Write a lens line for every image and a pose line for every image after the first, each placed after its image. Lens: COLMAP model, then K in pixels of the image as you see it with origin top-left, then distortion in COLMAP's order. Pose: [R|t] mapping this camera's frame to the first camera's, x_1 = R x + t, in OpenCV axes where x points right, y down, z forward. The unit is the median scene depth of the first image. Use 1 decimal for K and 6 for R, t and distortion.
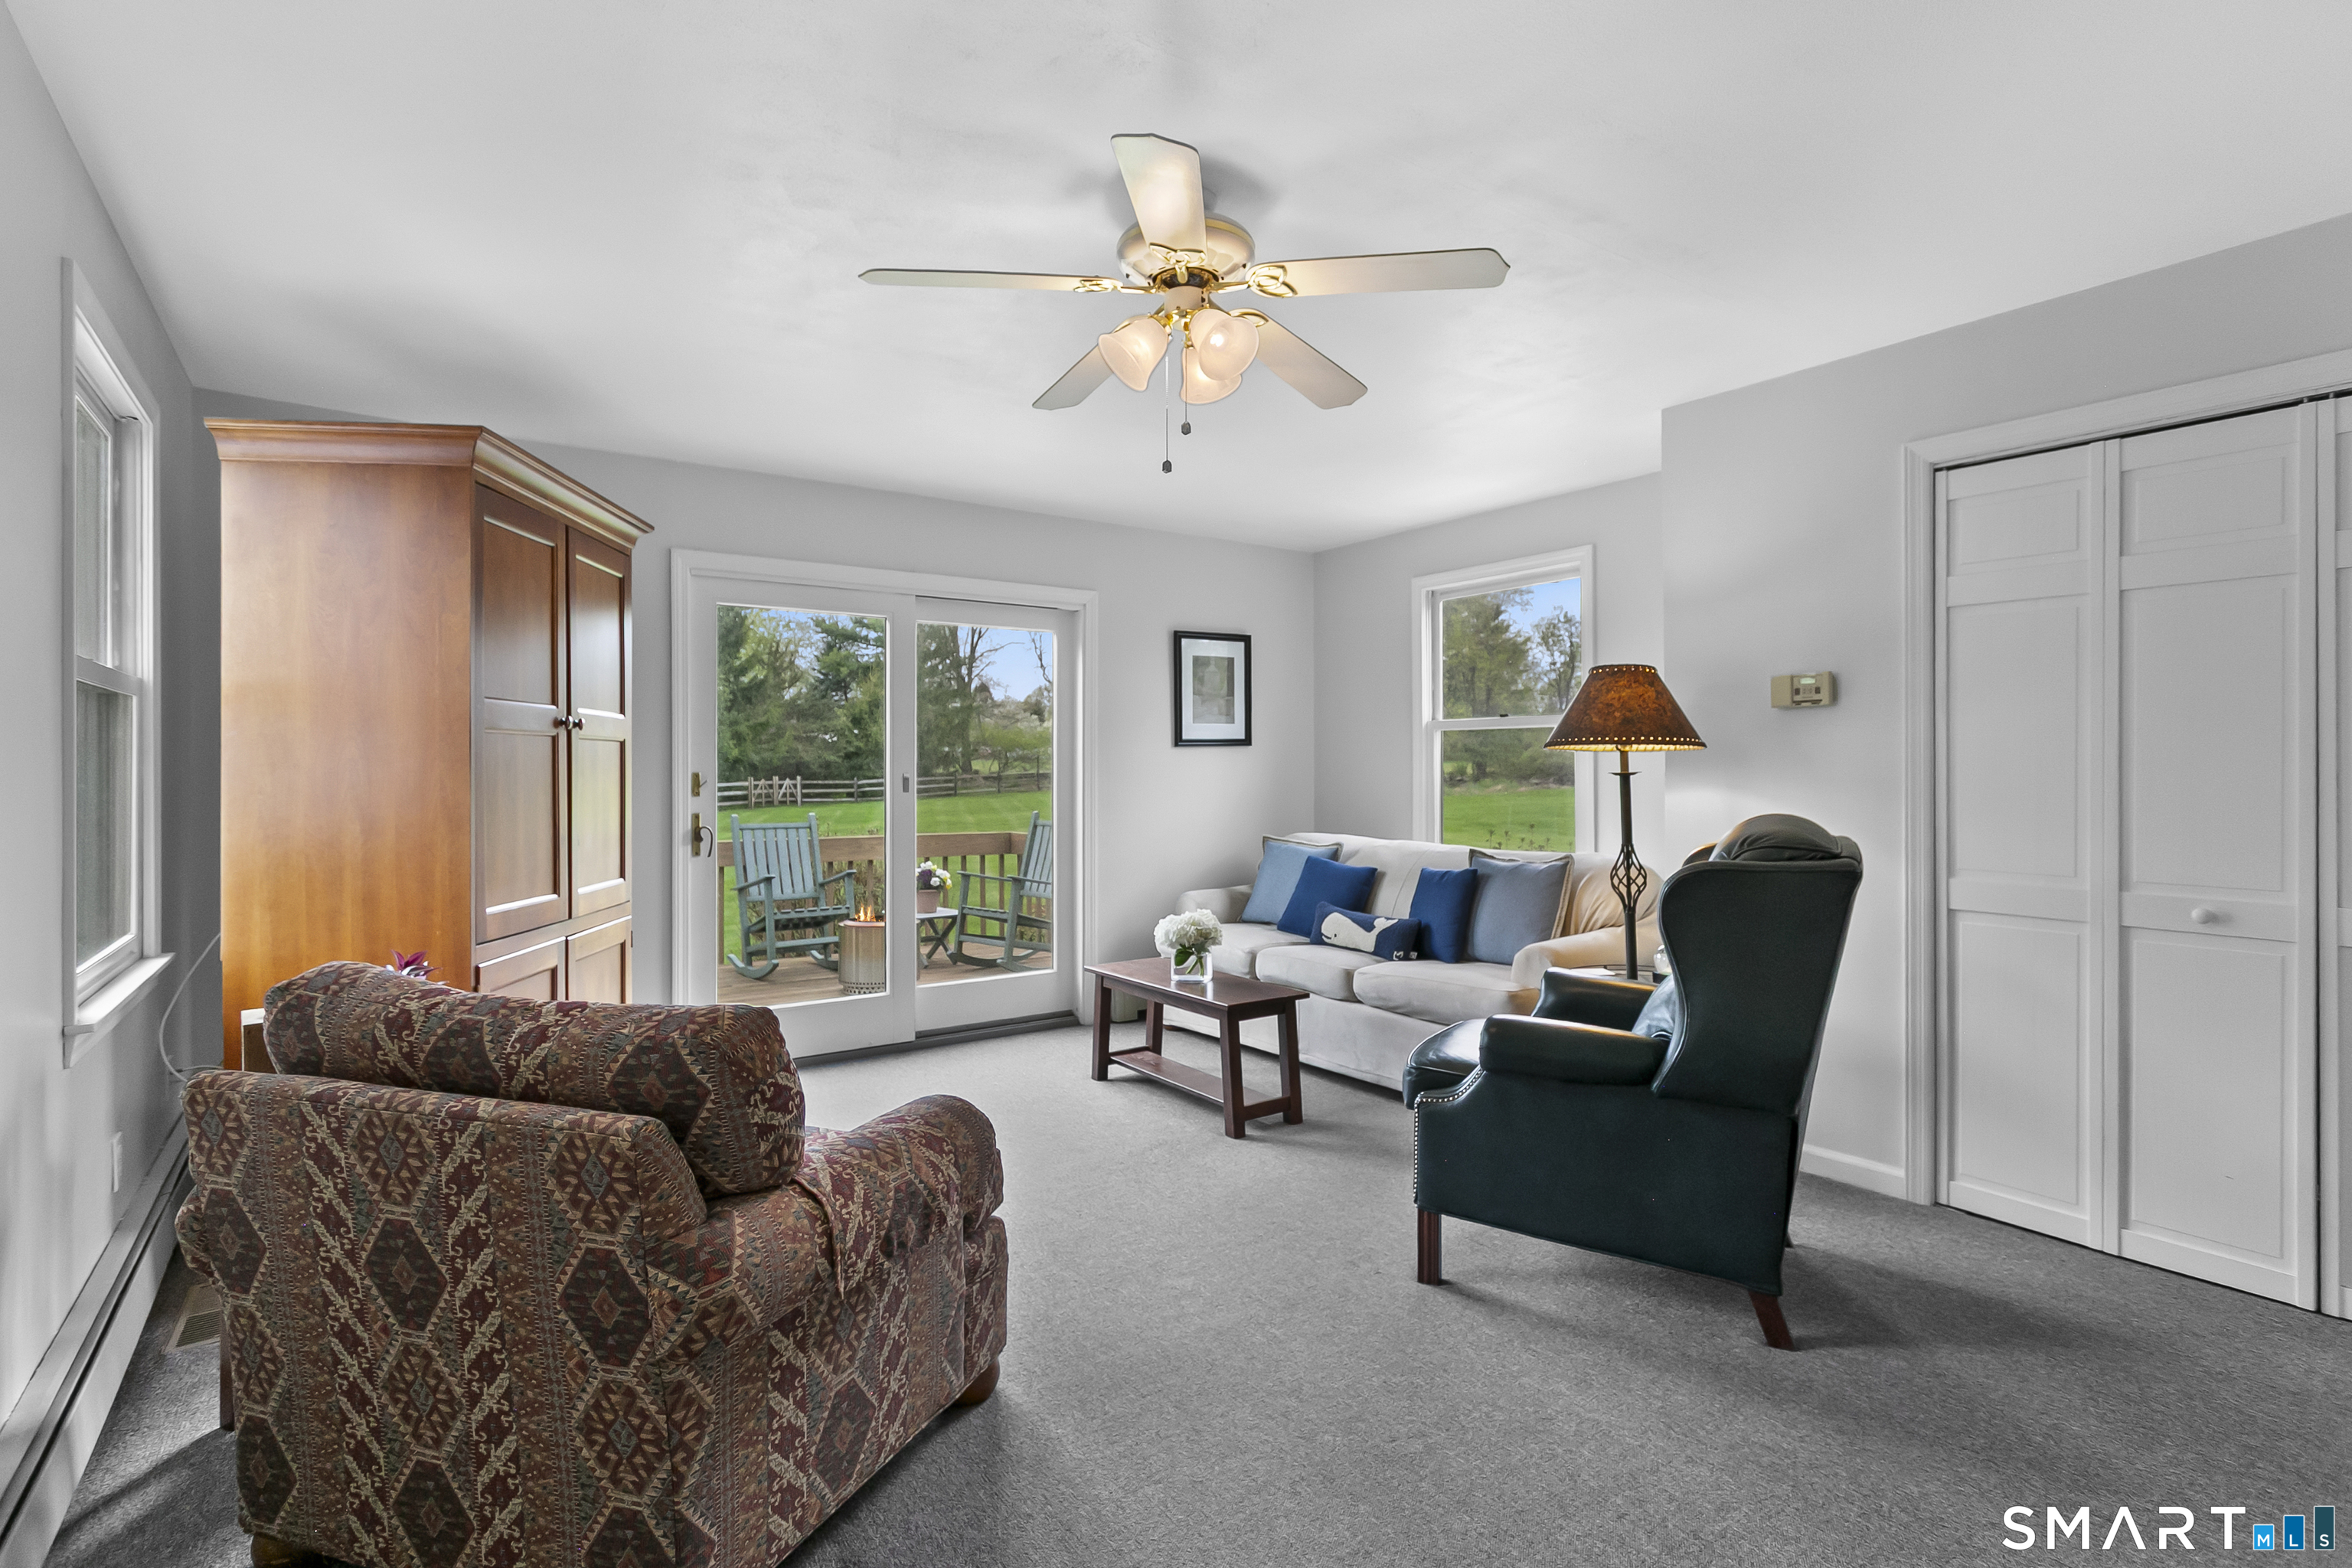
lens RADIAL K [[1133.4, 0, 1188.1], [0, 1133.4, 767.4], [0, 0, 1]] dist [-0.001561, -0.000341]
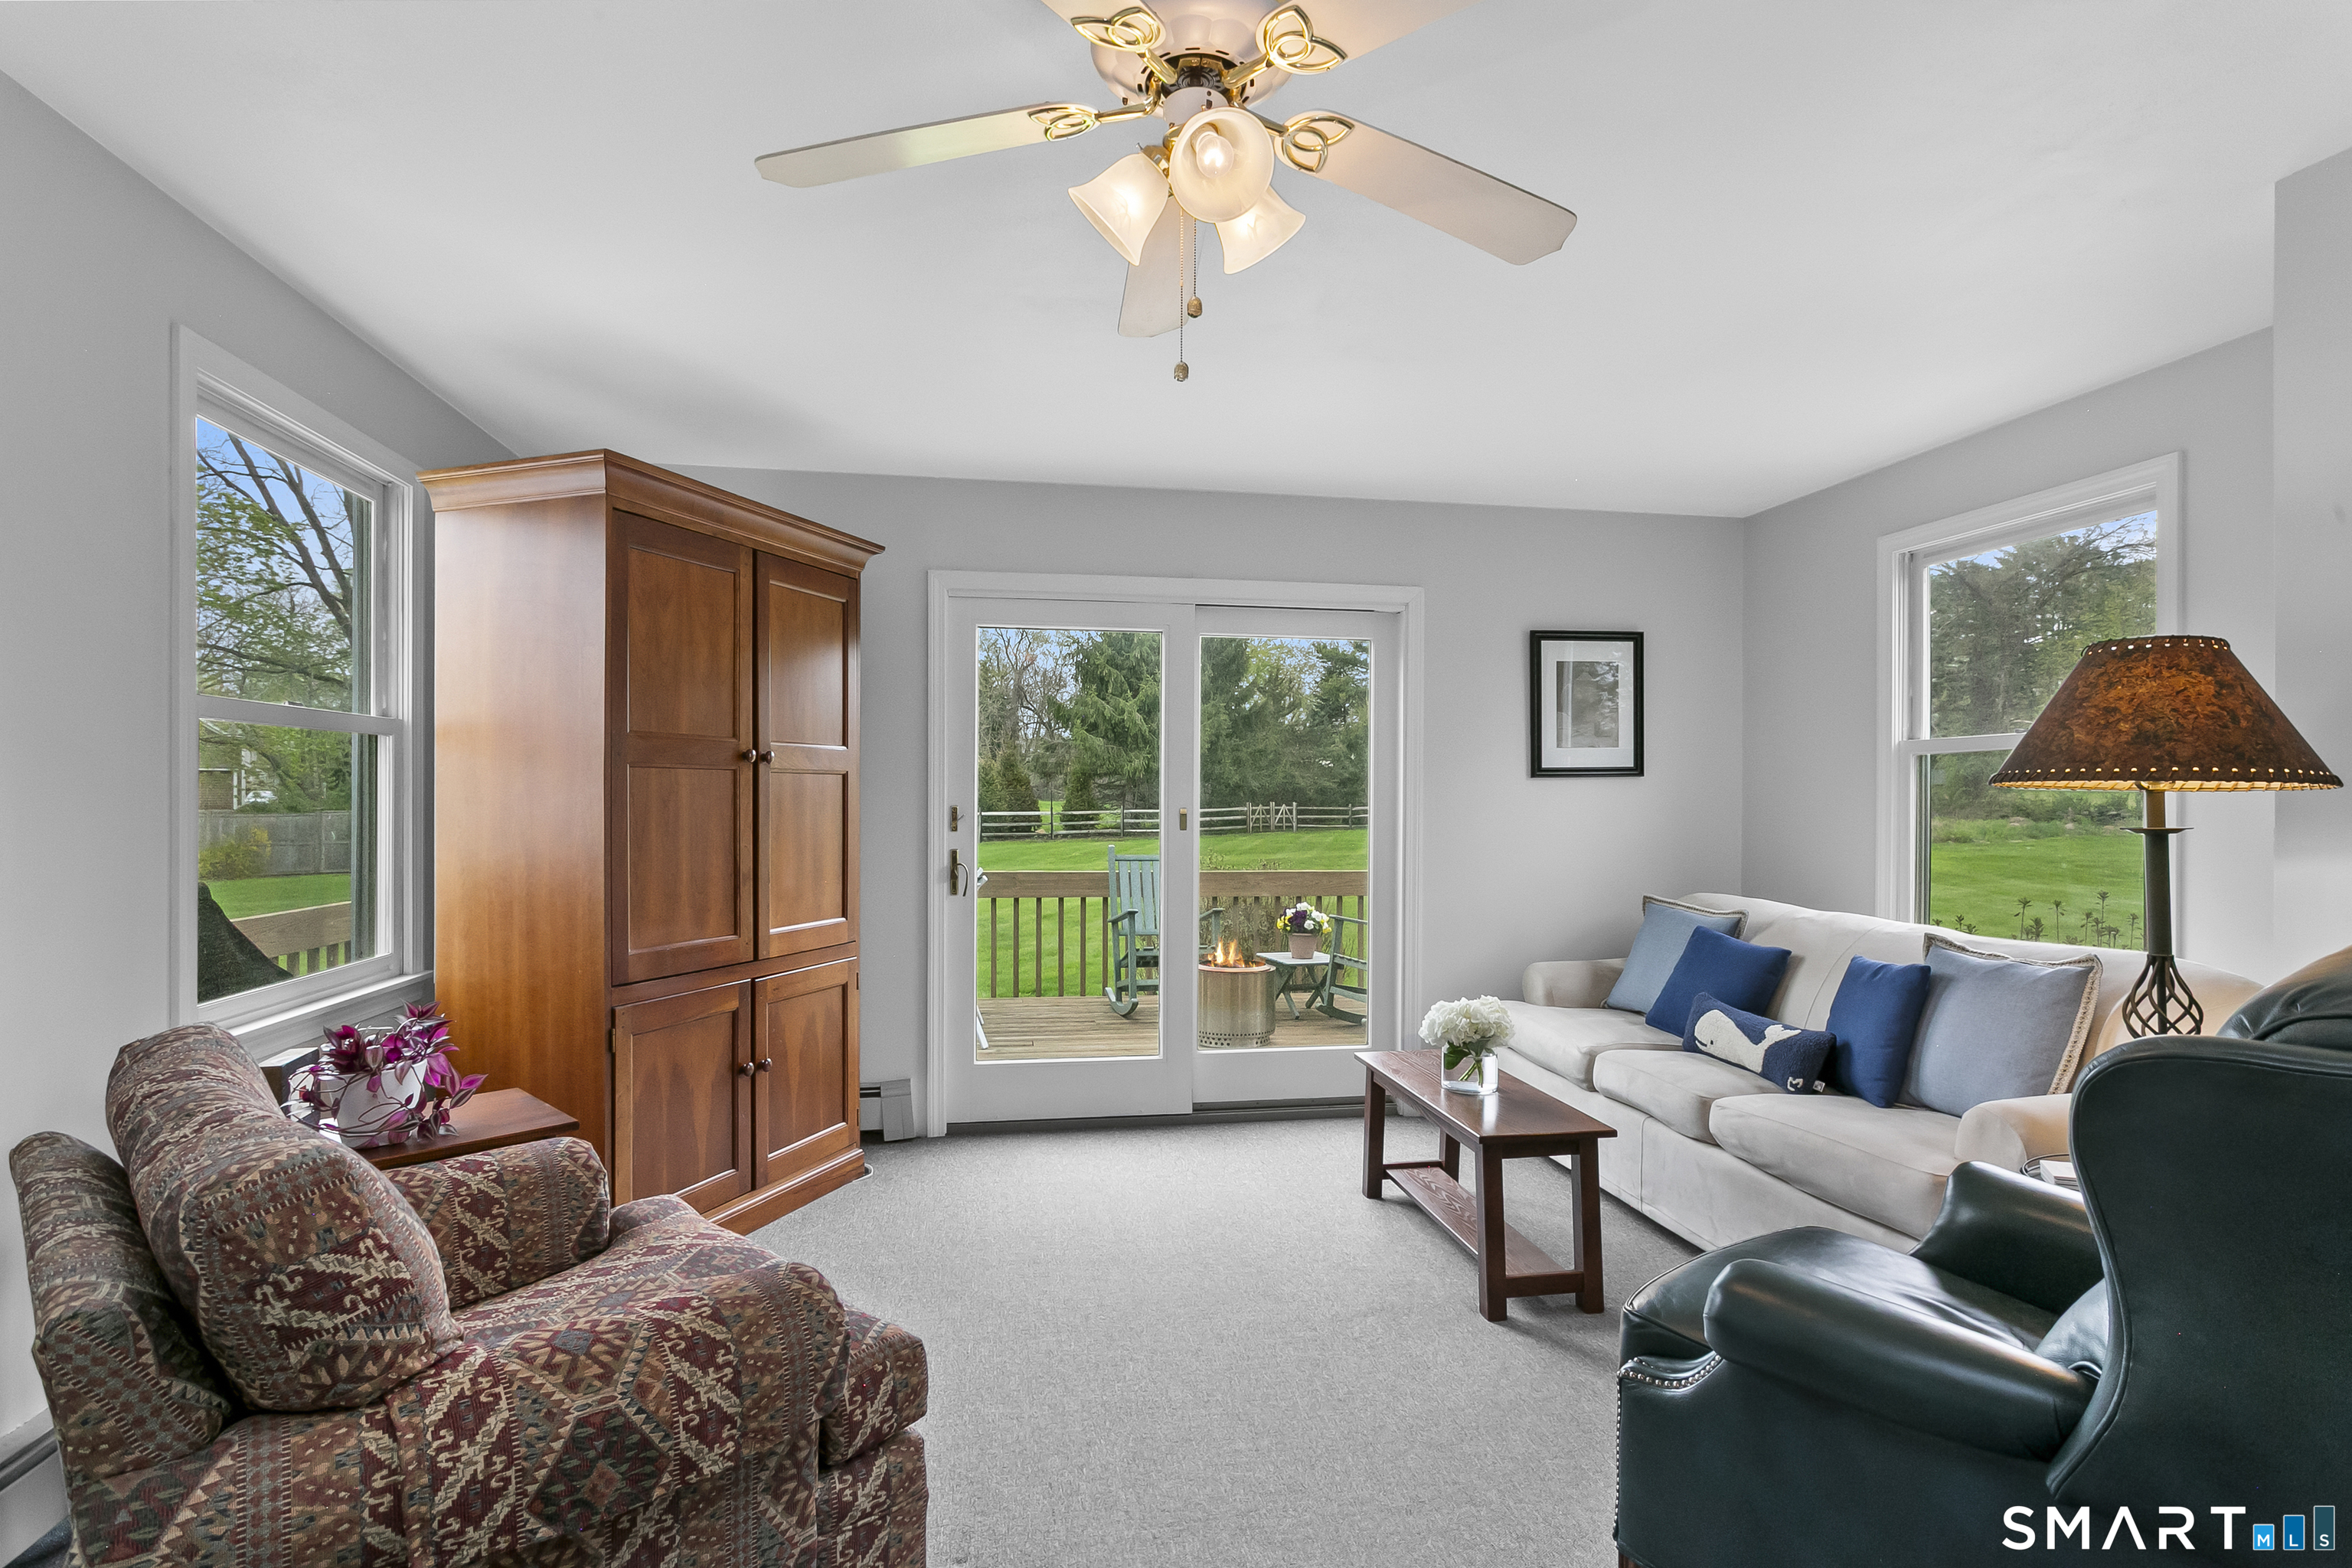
lens RADIAL K [[1166.2, 0, 1170.6], [0, 1166.2, 801.8], [0, 0, 1]] dist [-0.005460, 0.001358]
pose [[0.899529, 0.009387, -0.436760, 0.150912], [-0.006215, 0.999943, 0.008692, -0.008532], [0.436817, -0.005104, 0.899536, 0.201068]]
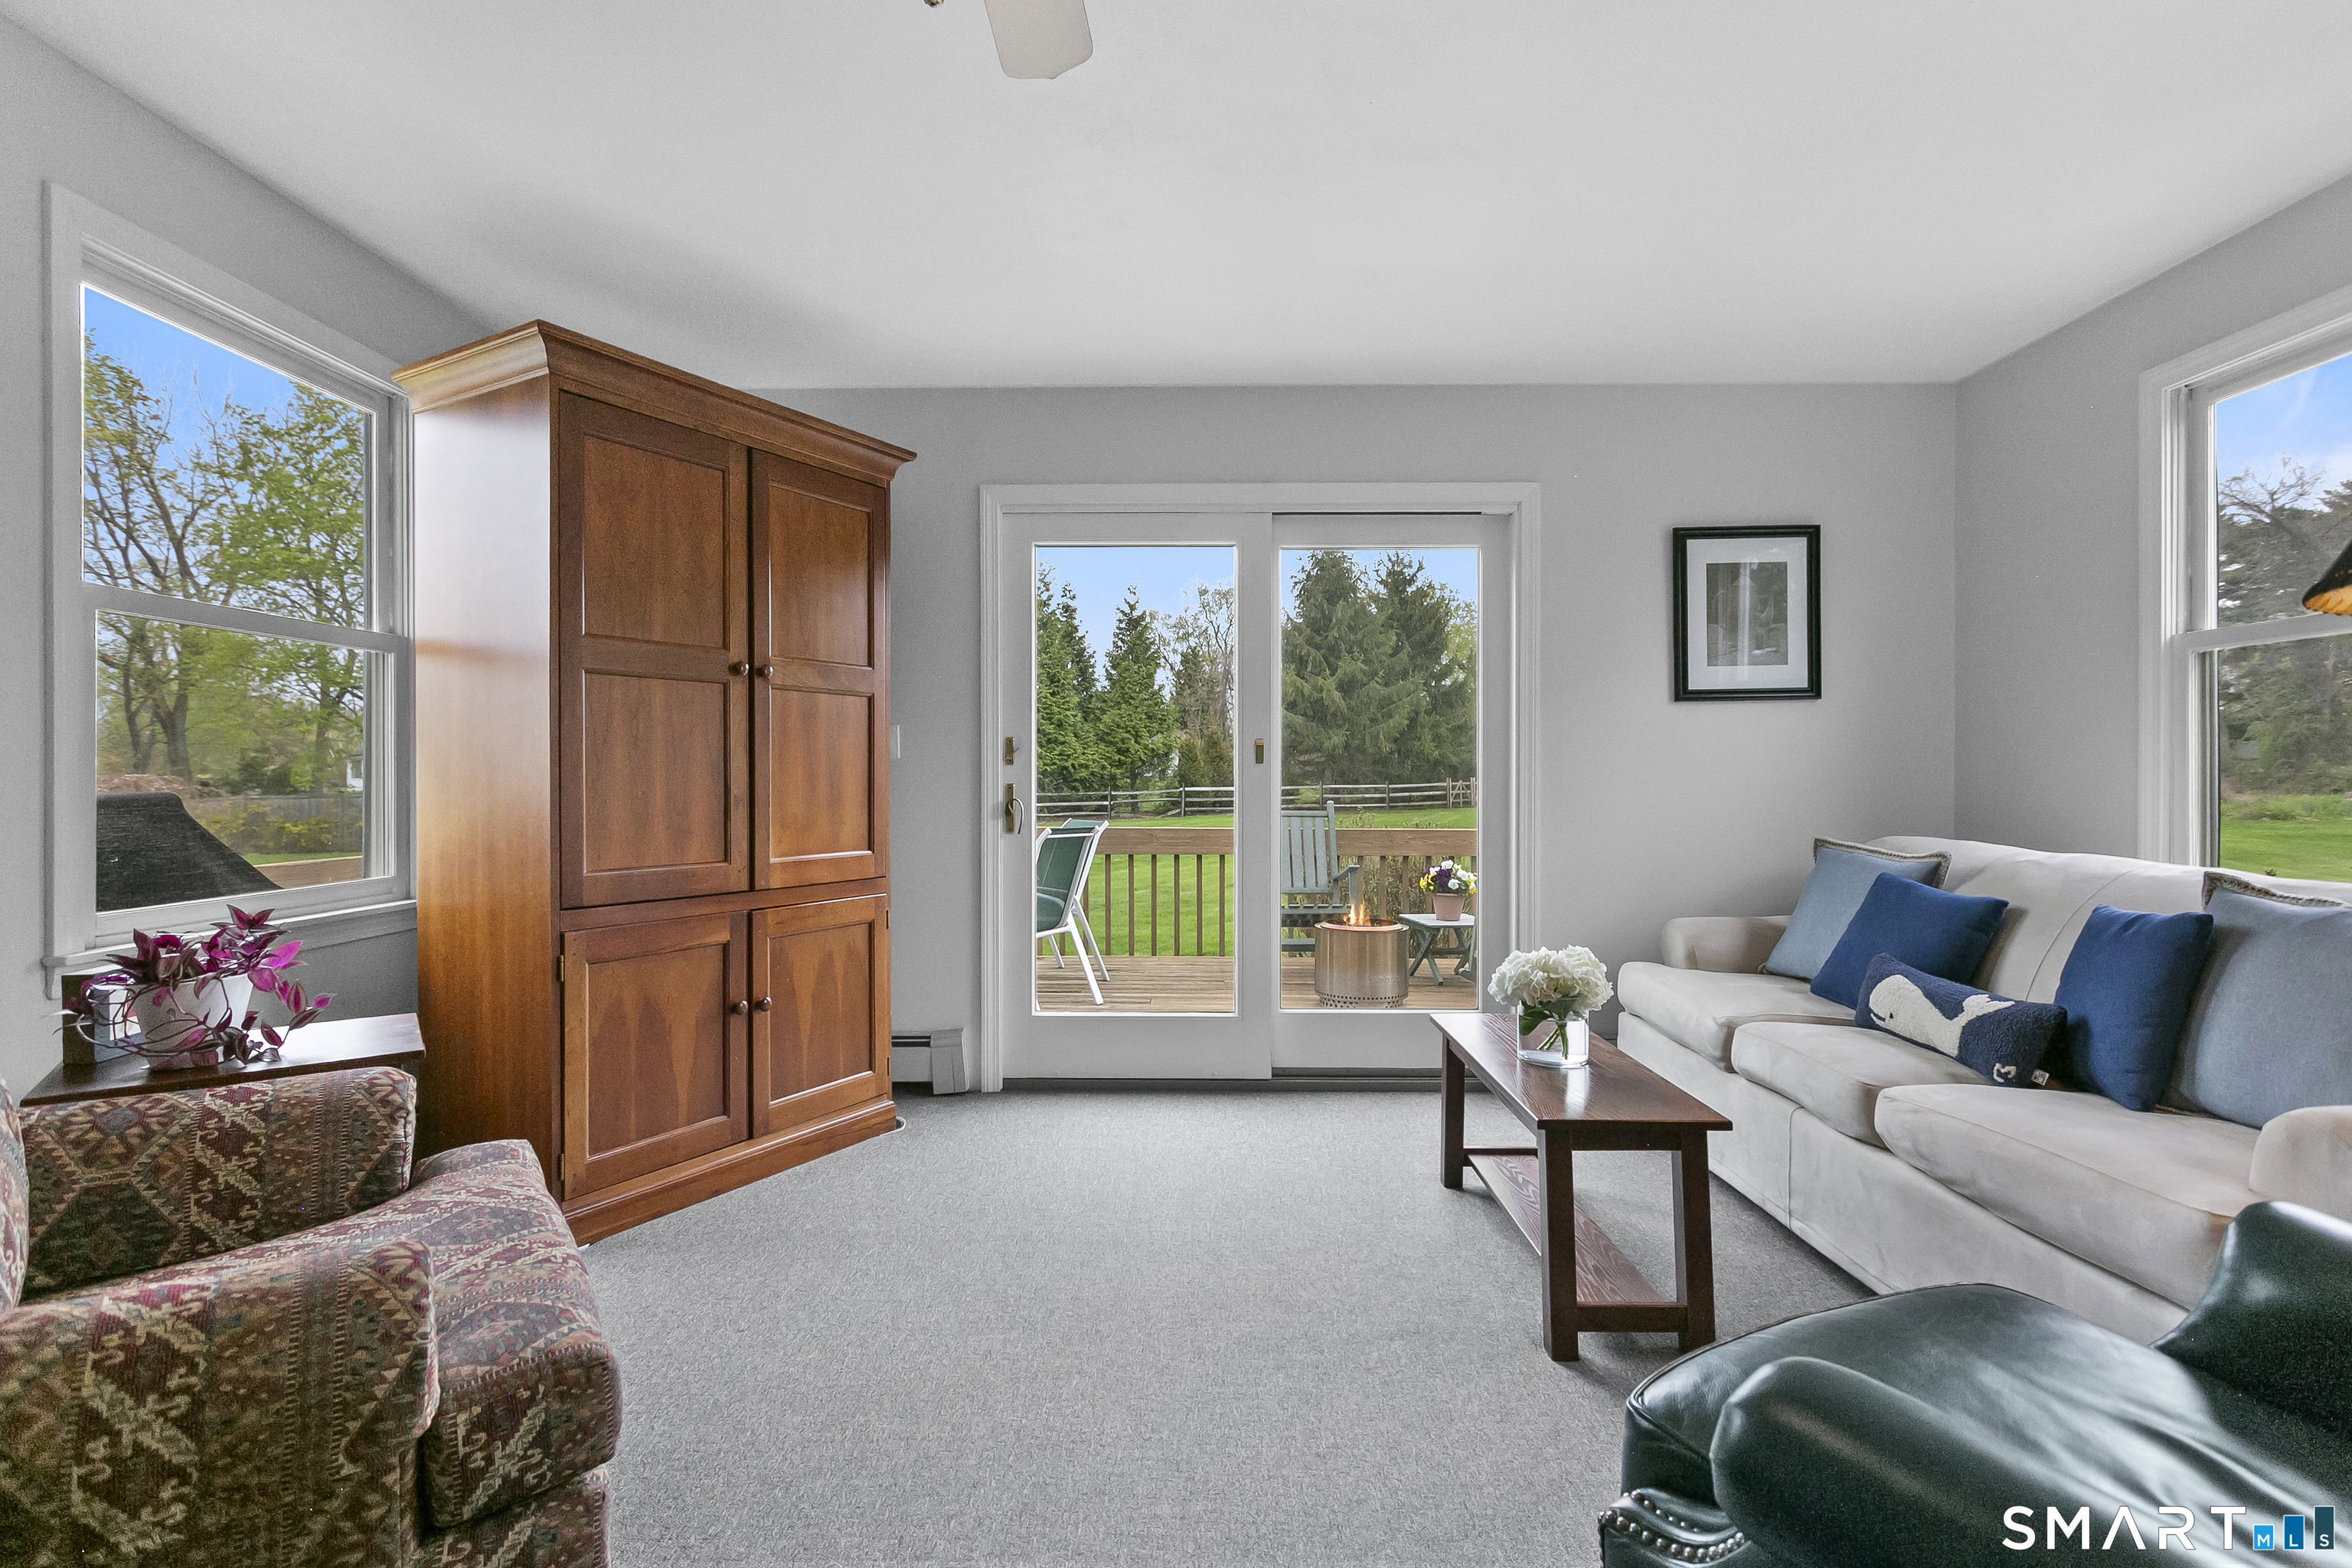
lens RADIAL K [[1117.2, 0, 1174.1], [0, 1117.2, 776.6], [0, 0, 1]] dist [0.008748, -0.001840]
pose [[0.806475, 0.003969, -0.591255, 0.181301], [-0.001119, 0.999986, 0.005186, 0.029833], [0.591267, -0.003520, 0.806468, 0.368511]]
